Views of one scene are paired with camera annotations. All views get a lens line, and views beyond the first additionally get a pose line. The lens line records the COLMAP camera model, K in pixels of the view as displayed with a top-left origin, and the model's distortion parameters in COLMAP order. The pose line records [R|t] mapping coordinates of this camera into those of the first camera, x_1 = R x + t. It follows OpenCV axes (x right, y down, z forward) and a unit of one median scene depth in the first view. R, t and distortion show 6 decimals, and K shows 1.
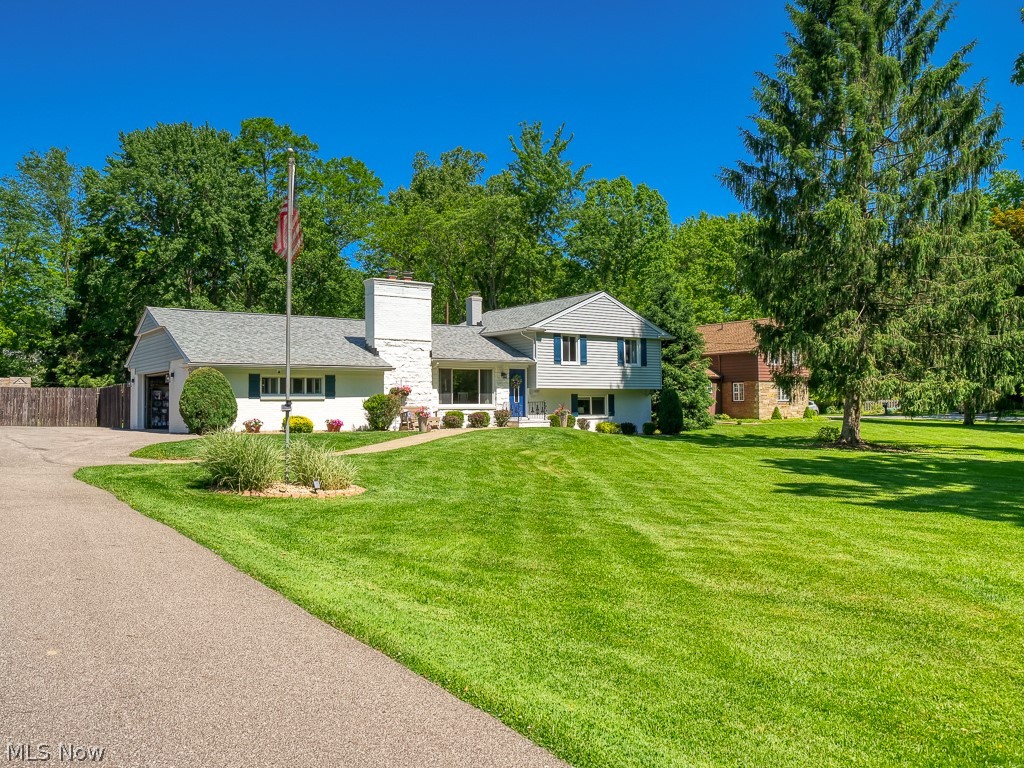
lens RADIAL K [[818.2, 0, 512.0], [0, 818.2, 384.0], [0, 0, 1]] dist [0.004539, 0.005929]
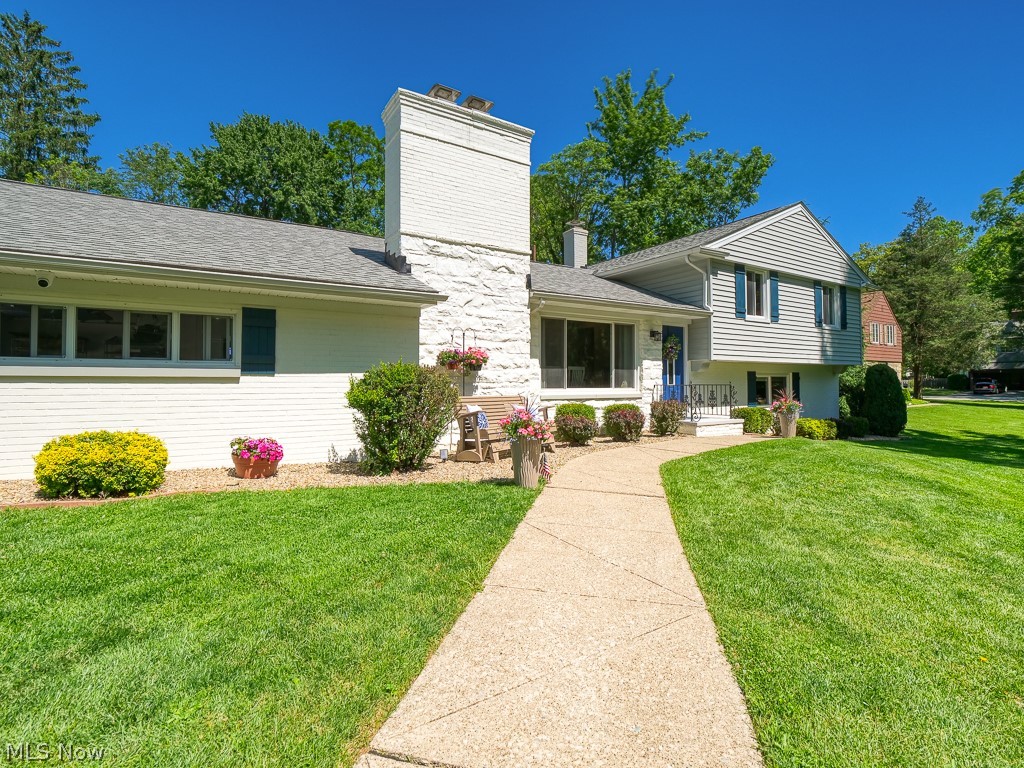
lens RADIAL K [[501.0, 0, 513.8], [0, 501.0, 376.4], [0, 0, 1]] dist [-0.010196, -0.000862]
pose [[0.997897, 0.005495, -0.064588, -0.098090], [-0.004595, 0.999890, 0.014075, 0.014664], [0.064659, -0.013749, 0.997813, 0.788033]]
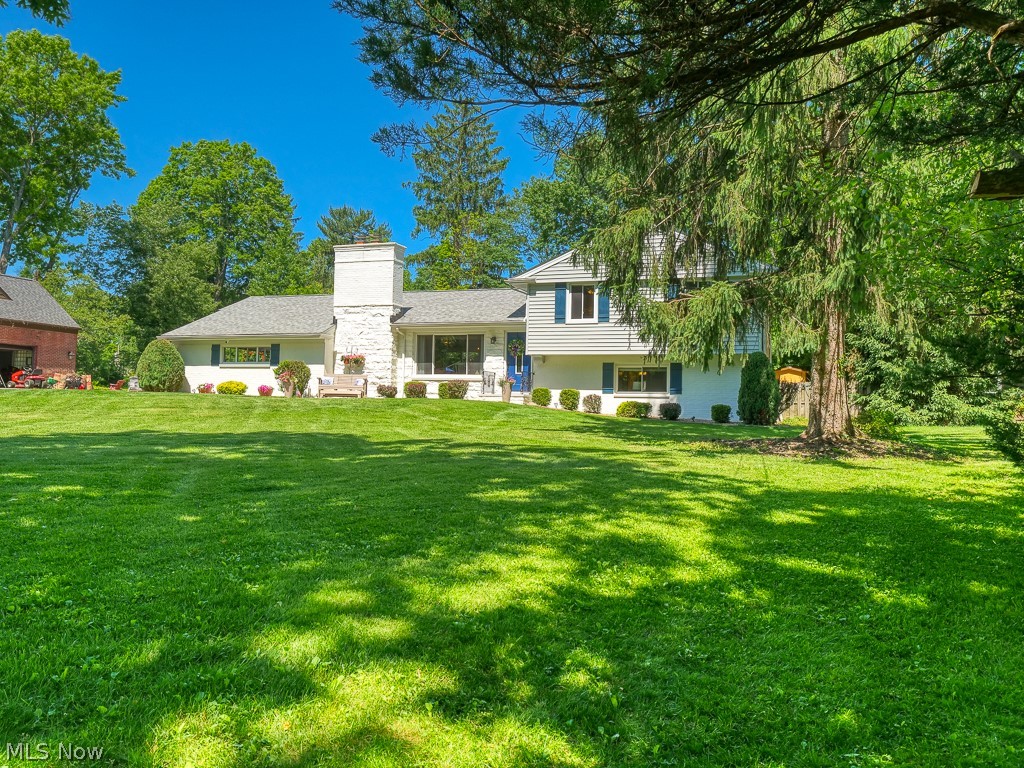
lens RADIAL K [[818.2, 0, 512.0], [0, 818.2, 384.0], [0, 0, 1]] dist [0.004539, 0.005929]
pose [[0.572420, -0.009332, -0.819907, 0.812779], [-0.003349, 0.999900, -0.013719, 0.053970], [0.819954, 0.010599, 0.572332, 0.643380]]
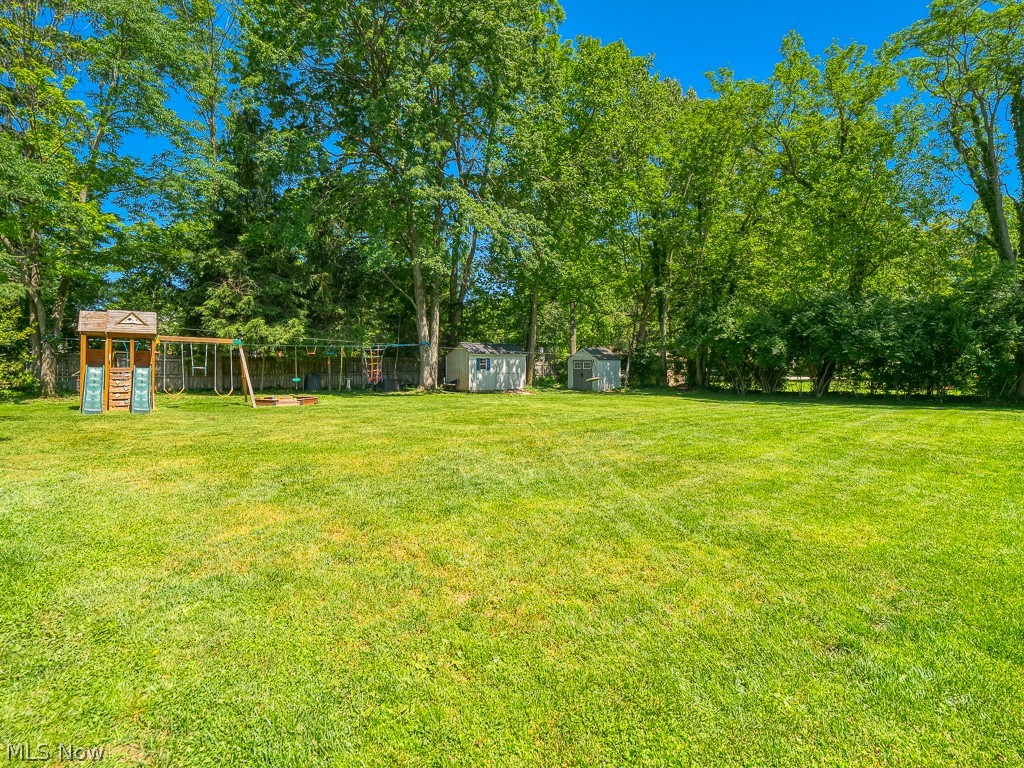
lens RADIAL K [[513.4, 0, 511.1], [0, 513.4, 373.0], [0, 0, 1]] dist [-0.008995, 0.000130]
pose [[0.996993, 0.002097, 0.077463, -0.761517], [-0.005688, 0.998918, 0.046157, 0.020233], [-0.077283, -0.046459, 0.995926, 1.292010]]
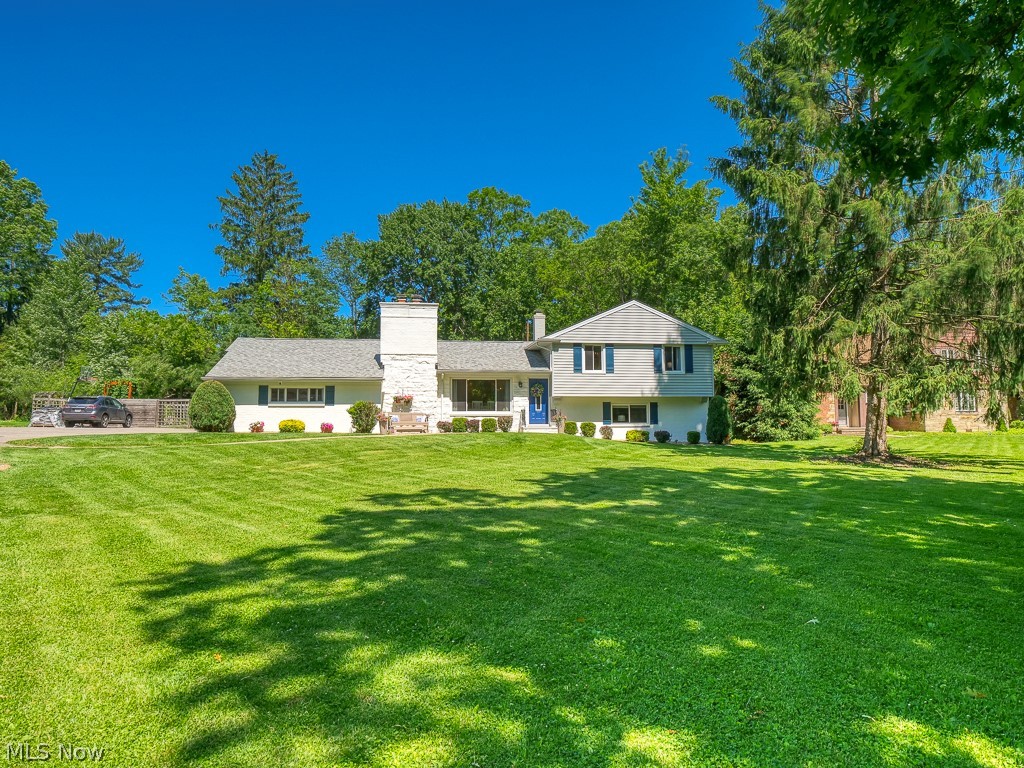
lens RADIAL K [[681.4, 0, 512.0], [0, 681.4, 384.0], [0, 0, 1]] dist [0.004446, 0.005238]
pose [[0.884577, -0.025071, -0.465721, 0.471363], [0.009533, 0.999317, -0.035689, 0.024334], [0.466298, 0.027130, 0.884212, 0.245461]]
